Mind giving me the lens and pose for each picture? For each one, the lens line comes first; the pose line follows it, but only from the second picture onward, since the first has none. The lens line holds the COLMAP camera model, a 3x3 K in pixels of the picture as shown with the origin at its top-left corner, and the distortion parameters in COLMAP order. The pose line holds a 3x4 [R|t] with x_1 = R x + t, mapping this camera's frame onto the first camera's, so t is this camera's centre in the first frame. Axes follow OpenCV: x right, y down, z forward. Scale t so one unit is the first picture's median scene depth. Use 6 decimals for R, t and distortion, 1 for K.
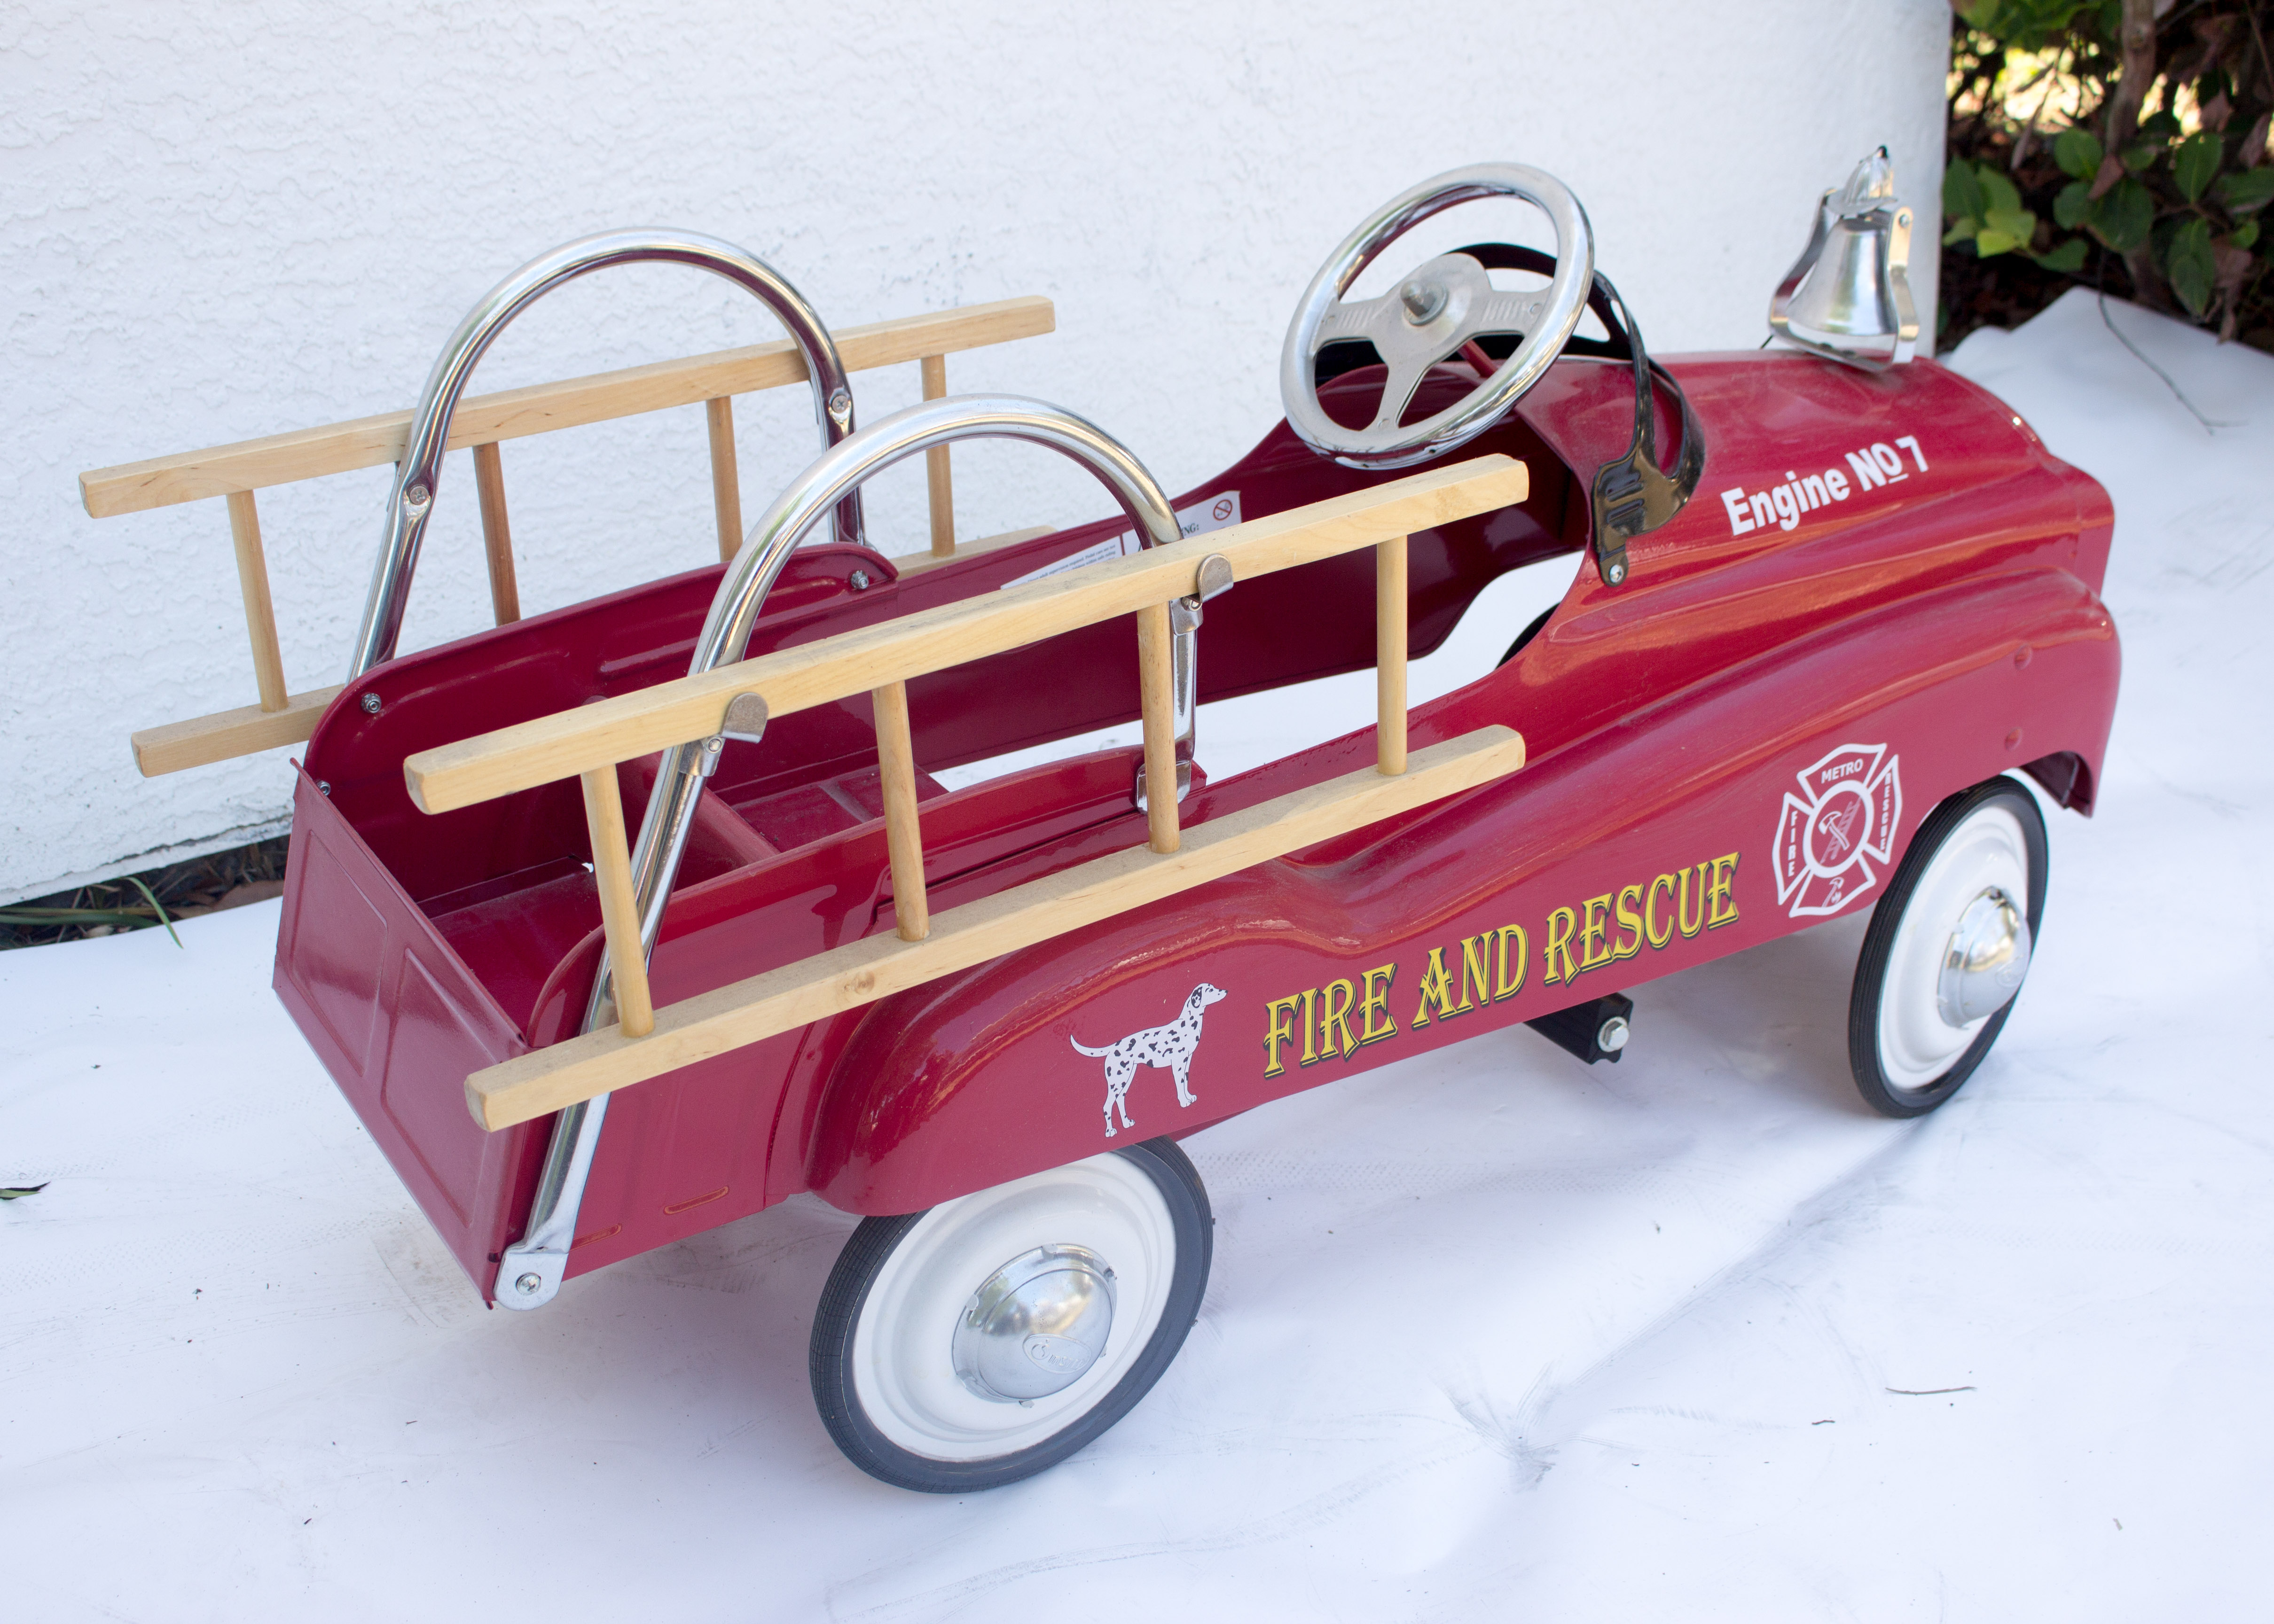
lens RADIAL K [[2729.5, 0, 1191.8], [0, 2729.5, 816.7], [0, 0, 1]] dist [-0.086991, 0.000000]
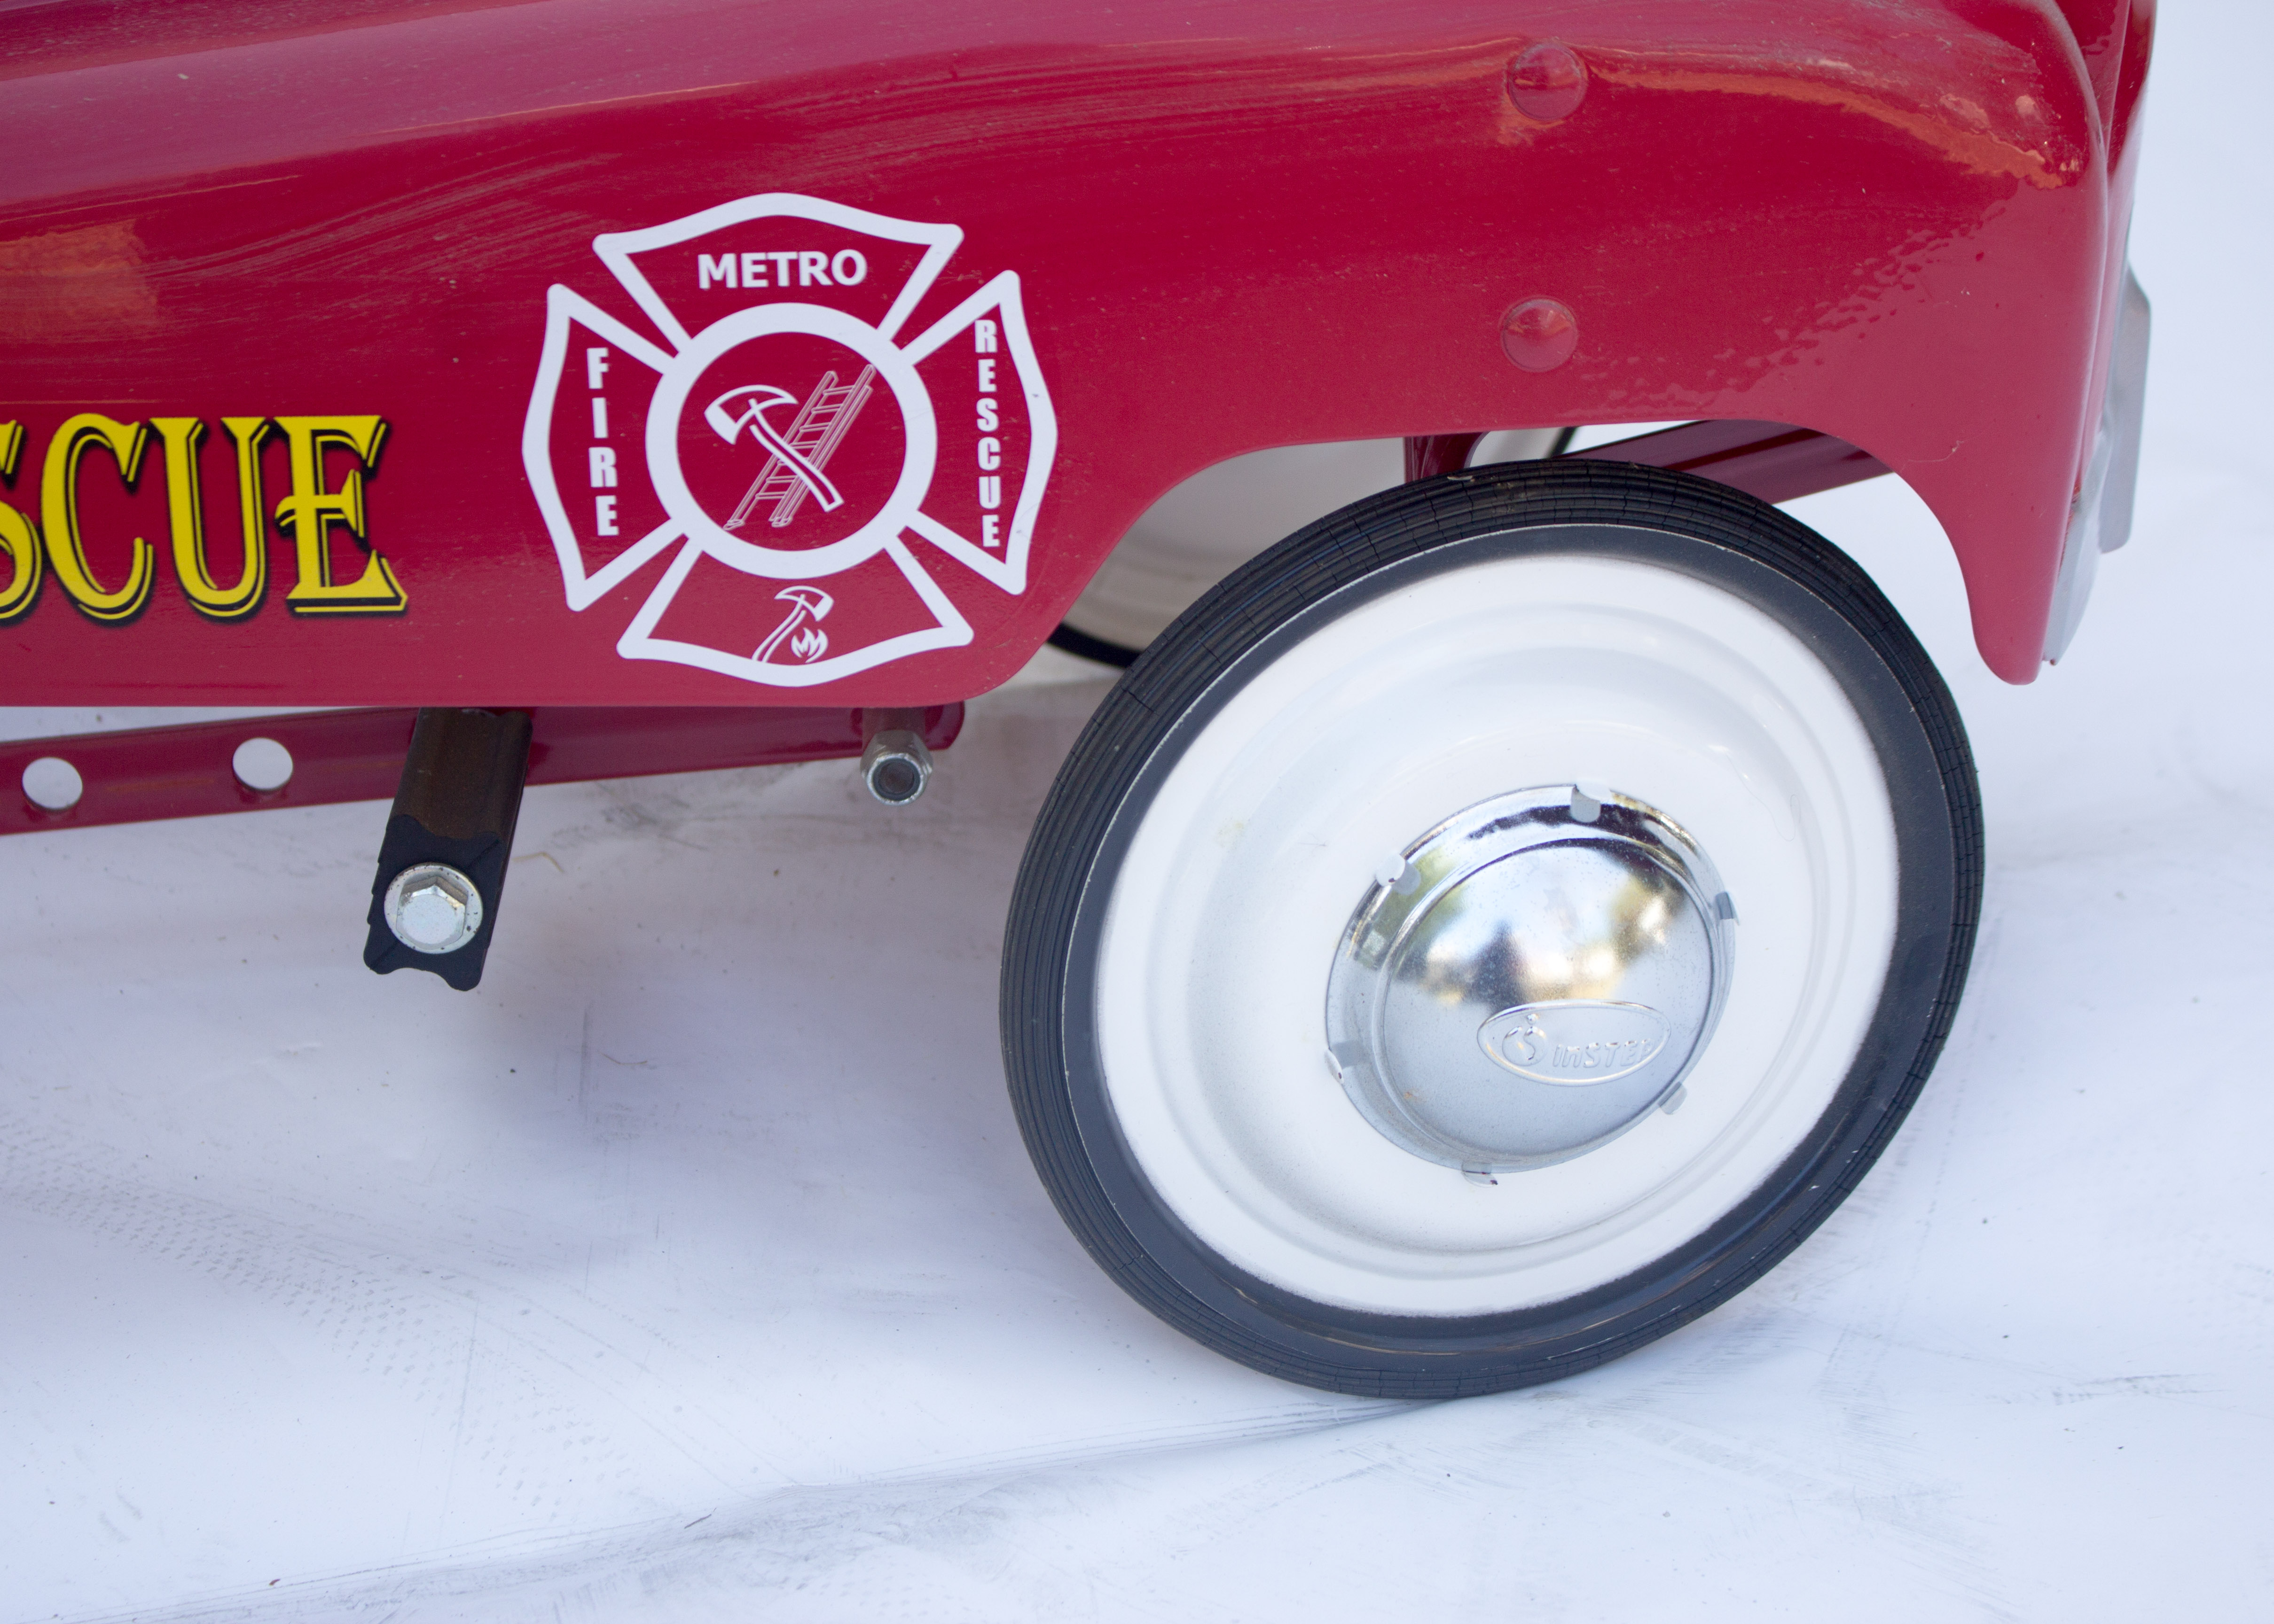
lens RADIAL K [[4694.7, 0, 1157.4], [0, 4694.7, 828.9], [0, 0, 1]] dist [-0.011703, 0.000000]
pose [[0.858208, 0.227856, -0.459957, 0.573586], [-0.216760, 0.973133, 0.077635, -0.004219], [0.465288, 0.033073, 0.884541, 0.490559]]
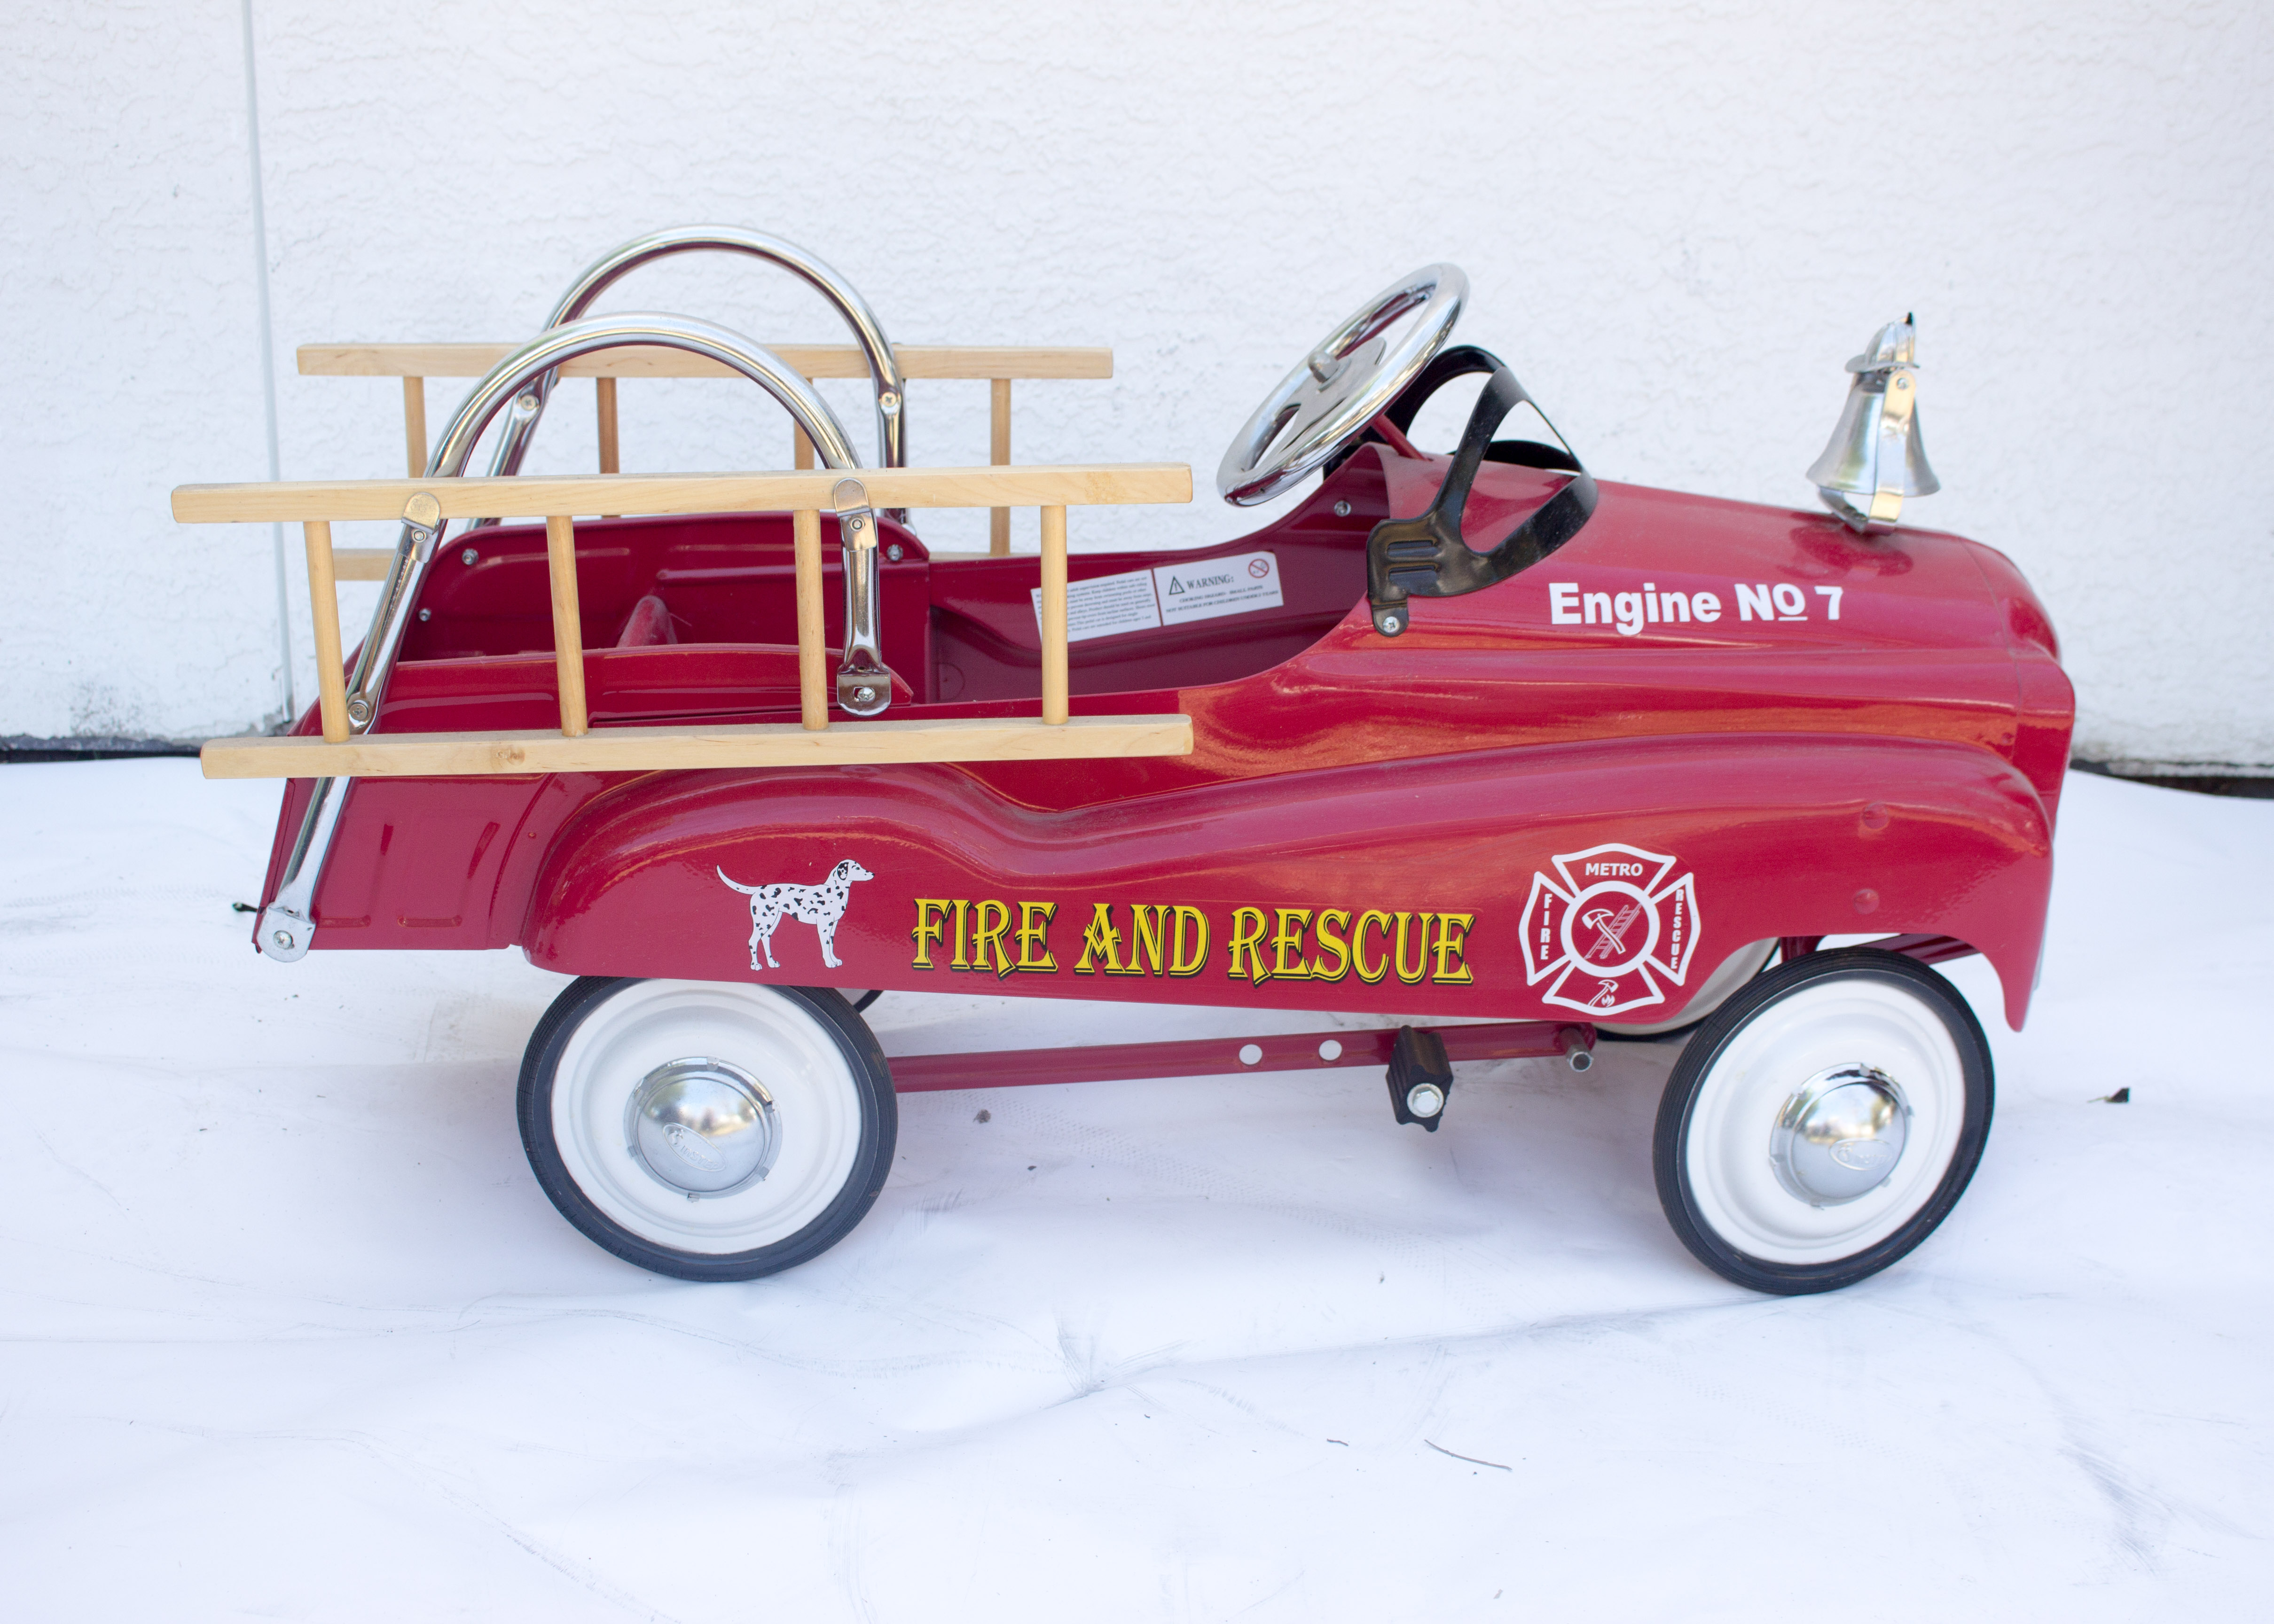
lens RADIAL K [[2912.6, 0, 1168.7], [0, 2912.6, 830.7], [0, 0, 1]] dist [-0.088265, 0.000000]
pose [[0.855551, 0.193064, -0.480374, 0.615793], [-0.252800, 0.965517, -0.062195, 0.078753], [0.451802, 0.174650, 0.874856, -0.030102]]
